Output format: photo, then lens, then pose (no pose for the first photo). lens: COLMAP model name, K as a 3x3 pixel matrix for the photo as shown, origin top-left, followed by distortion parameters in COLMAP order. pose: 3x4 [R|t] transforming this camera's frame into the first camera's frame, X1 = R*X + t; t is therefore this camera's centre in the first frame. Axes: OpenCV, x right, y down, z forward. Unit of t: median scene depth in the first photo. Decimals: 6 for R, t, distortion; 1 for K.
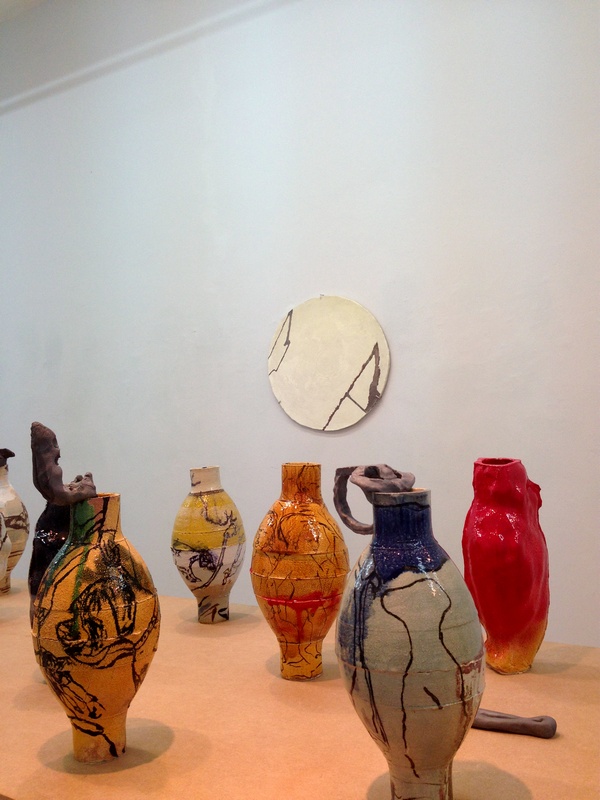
lens RADIAL K [[730.0, 0, 300.3], [0, 730.0, 392.9], [0, 0, 1]] dist [0.114657, -0.182669]
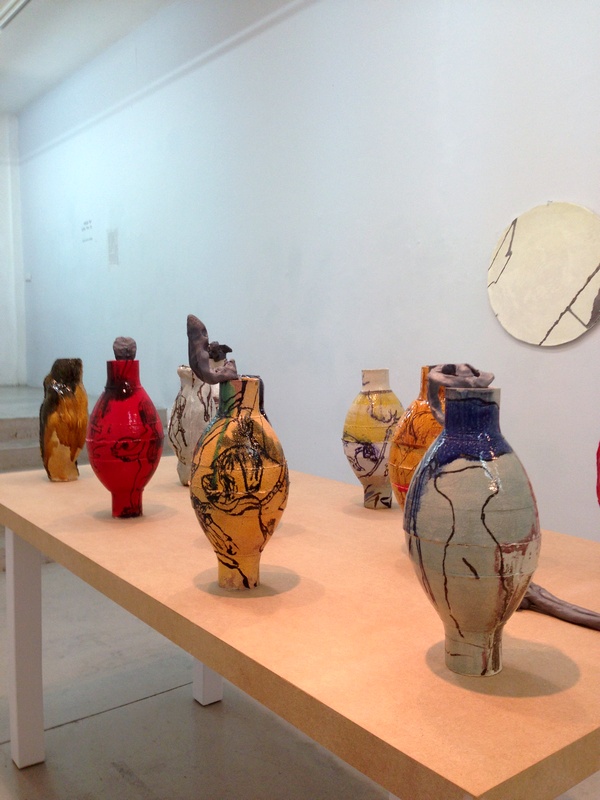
lens RADIAL K [[730.0, 0, 300.3], [0, 730.0, 392.9], [0, 0, 1]] dist [0.114657, -0.182669]
pose [[0.936439, 0.069397, -0.343898, 0.241643], [-0.029259, 0.992274, 0.120564, 0.016394], [0.349608, -0.102839, 0.931235, -0.082183]]
